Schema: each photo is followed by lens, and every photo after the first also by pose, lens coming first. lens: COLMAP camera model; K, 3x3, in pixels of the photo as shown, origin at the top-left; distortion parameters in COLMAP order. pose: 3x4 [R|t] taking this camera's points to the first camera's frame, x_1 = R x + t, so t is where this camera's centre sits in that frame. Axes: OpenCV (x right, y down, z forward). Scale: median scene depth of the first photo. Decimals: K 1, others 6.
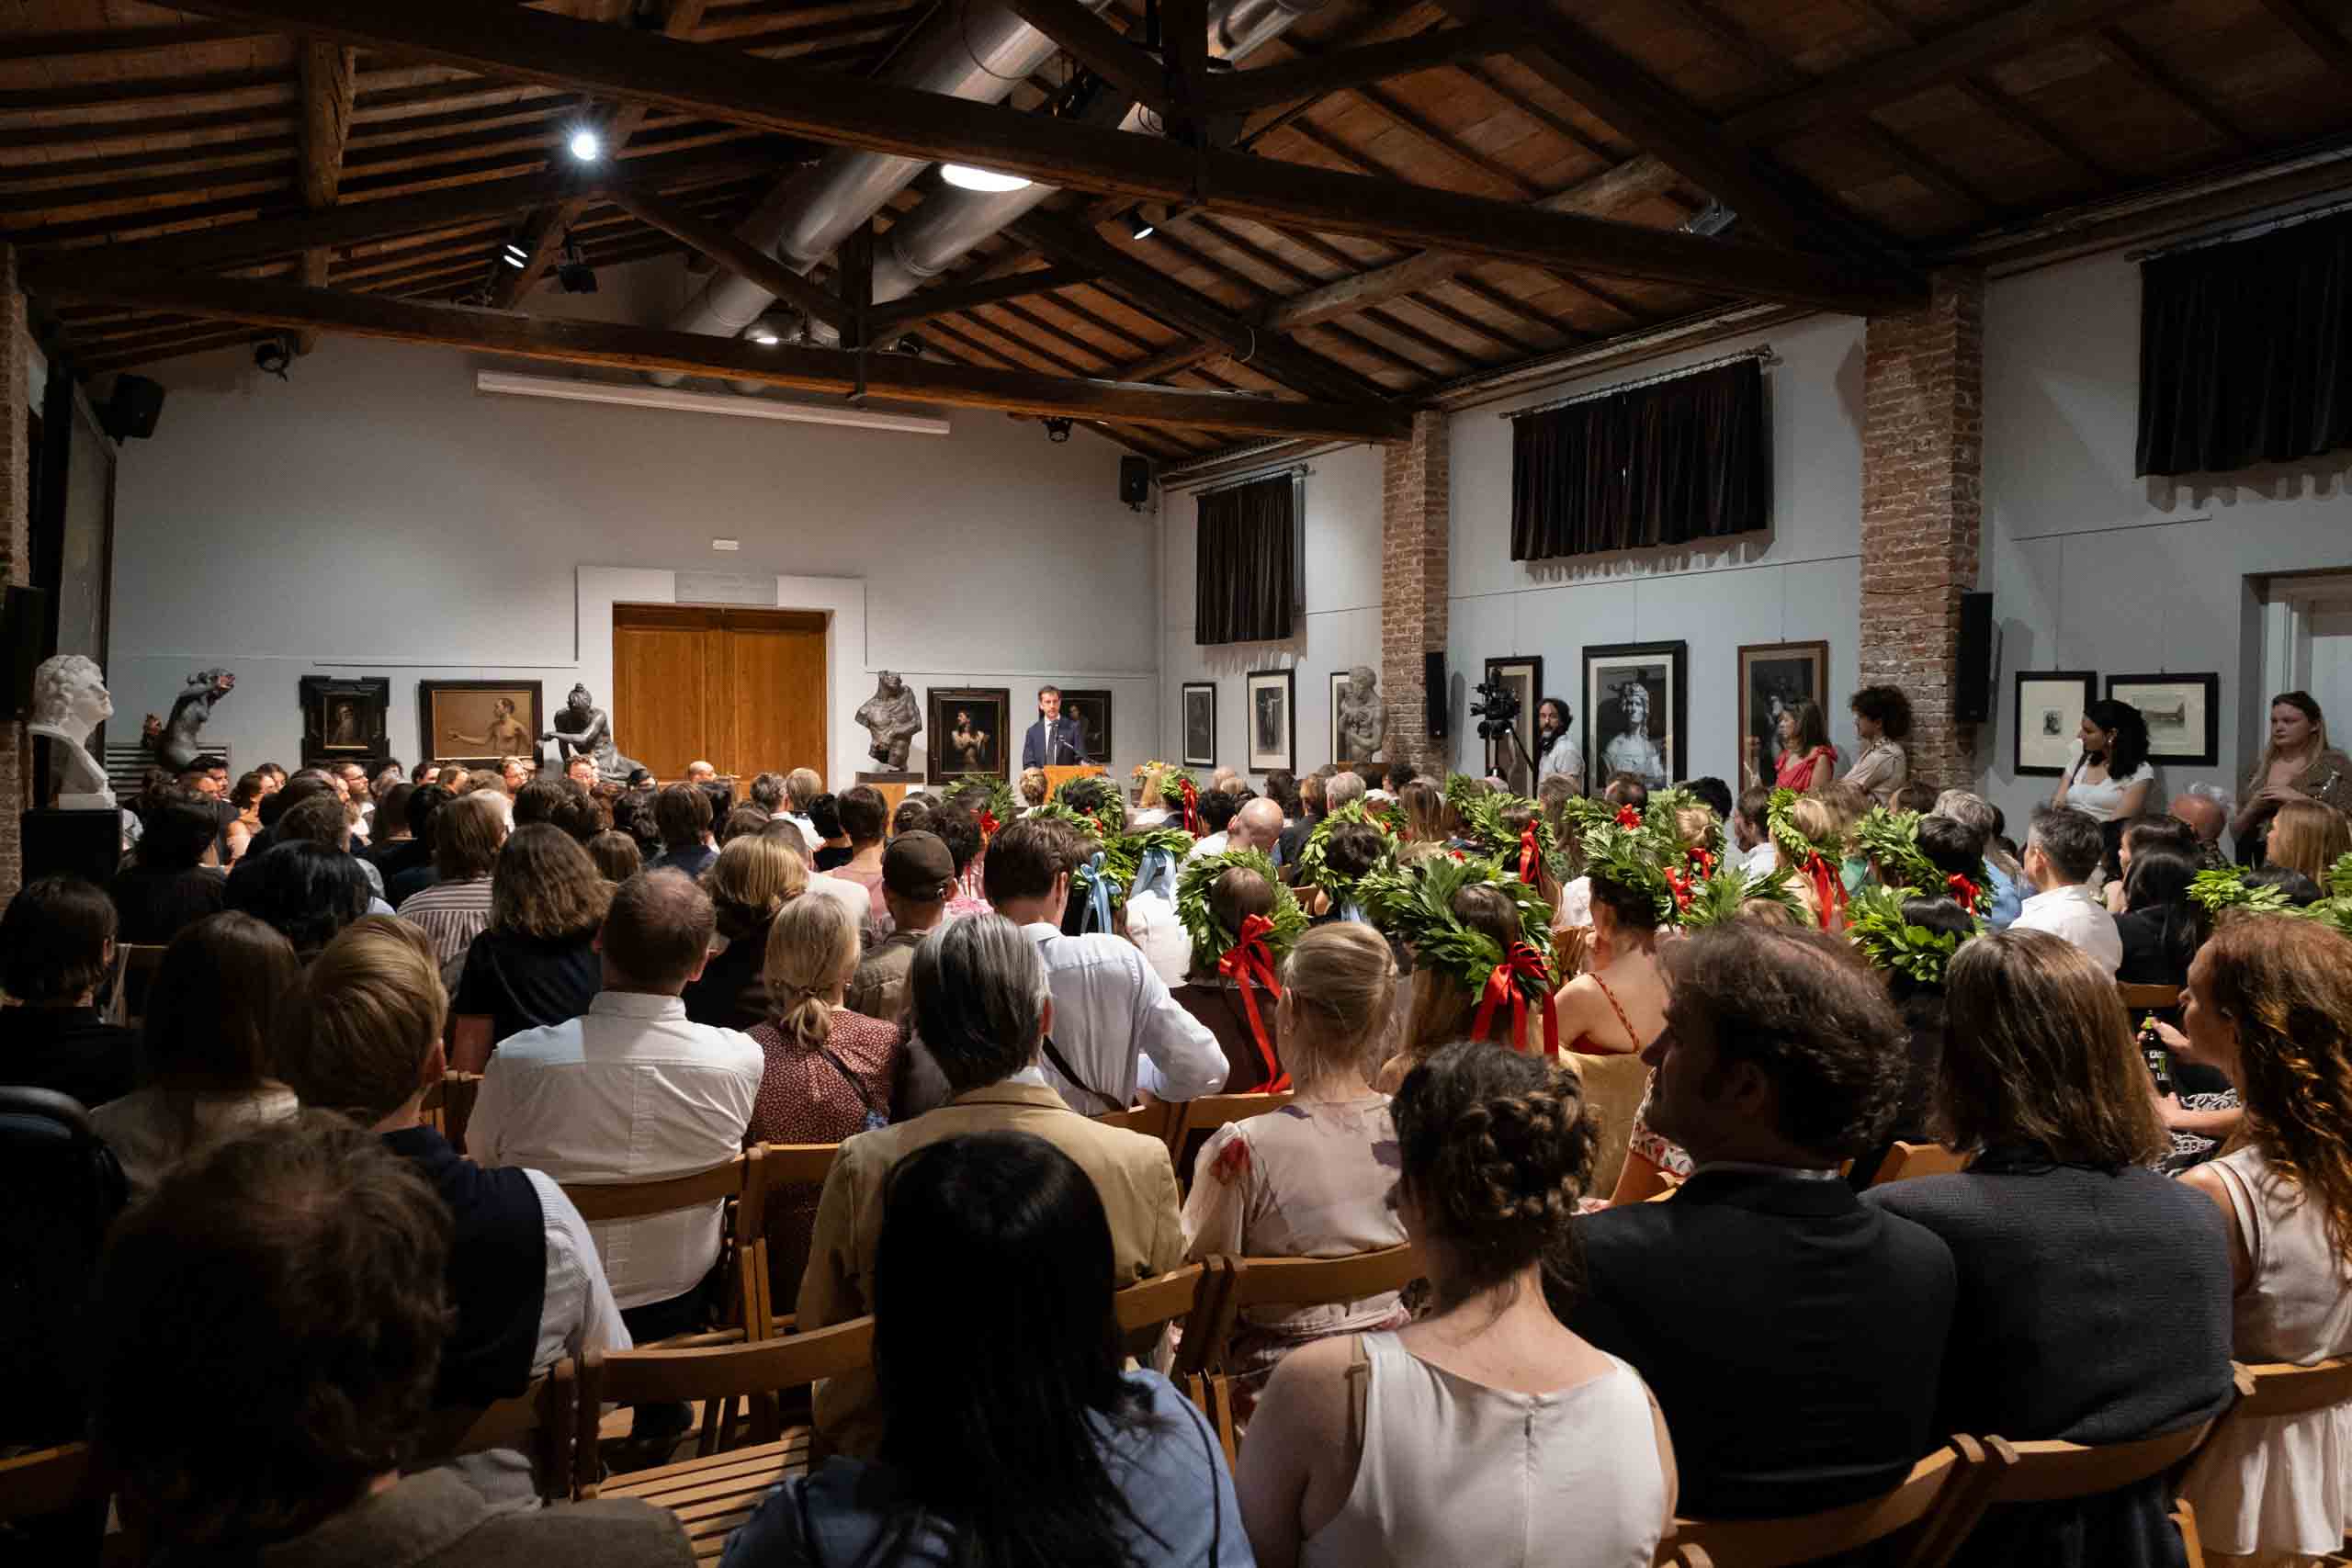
lens RADIAL K [[1589.6, 0, 1188.5], [0, 1589.6, 783.3], [0, 0, 1]] dist [0.003500, -0.001942]
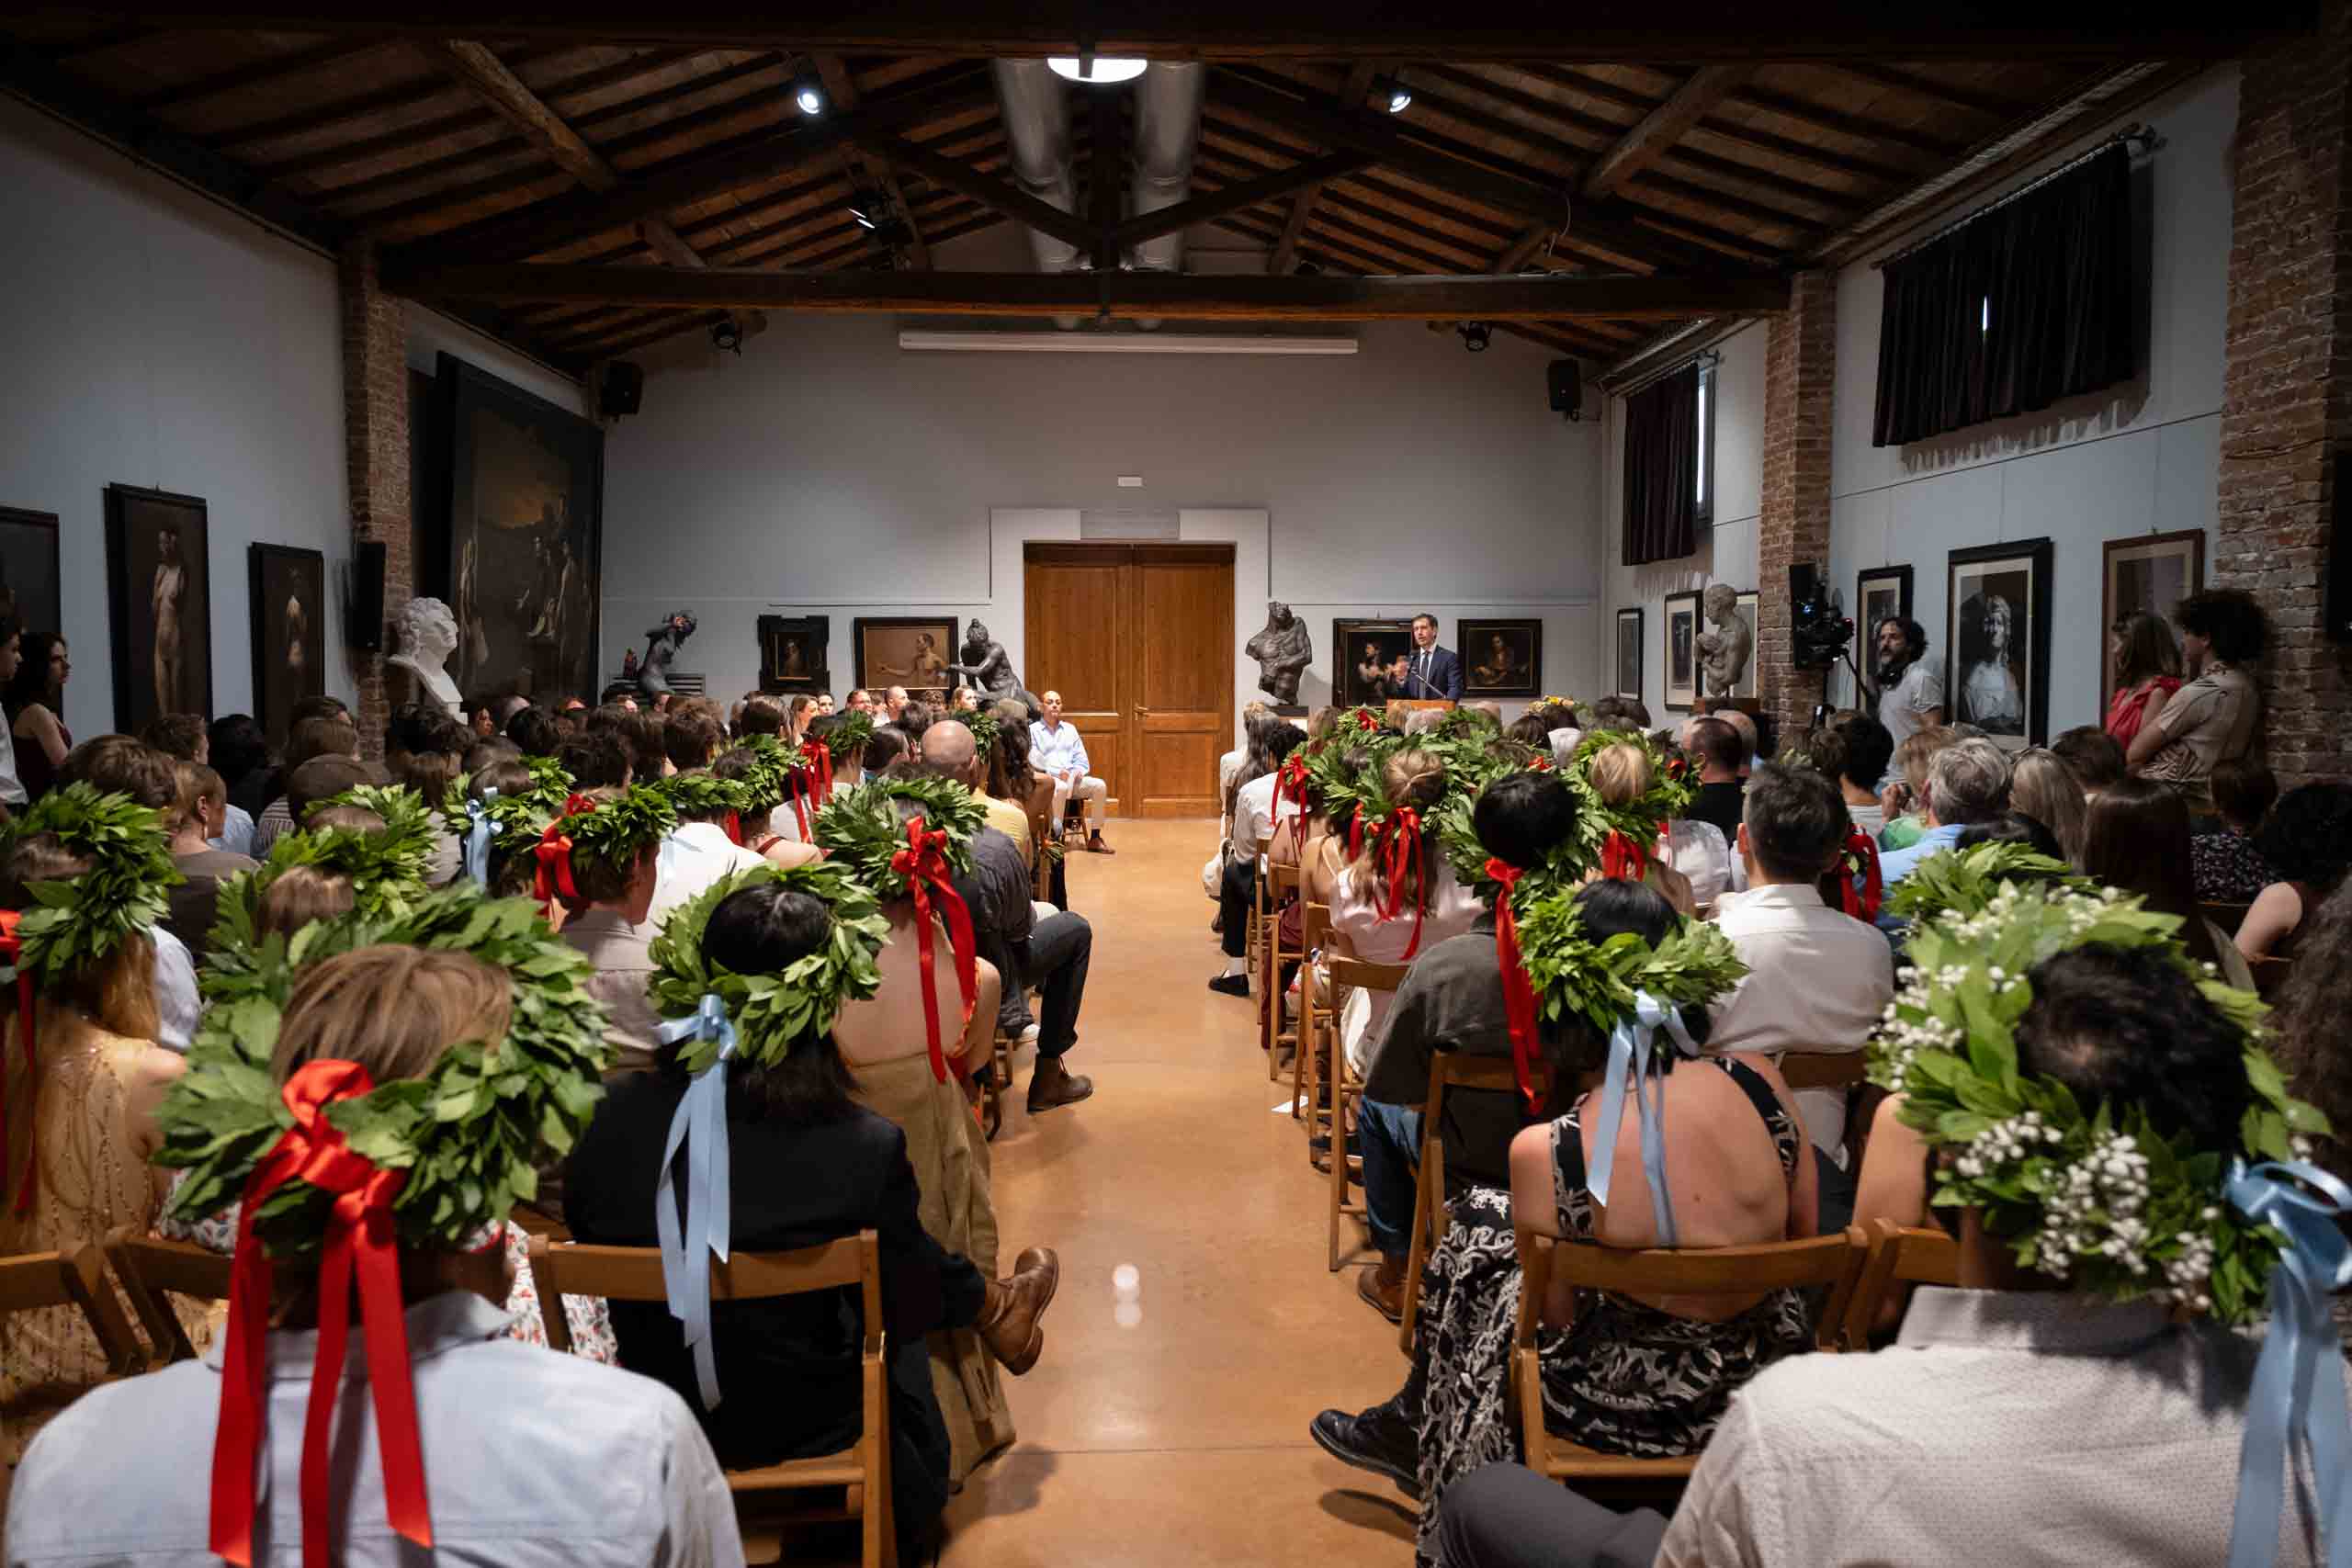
lens RADIAL K [[1589.6, 0, 1176.9], [0, 1589.6, 771.9], [0, 0, 1]] dist [0.003500, -0.001942]
pose [[0.895385, 0.028178, -0.444401, 0.235418], [-0.014150, 0.999292, 0.034851, 0.000809], [0.445068, -0.024916, 0.895150, 0.114353]]
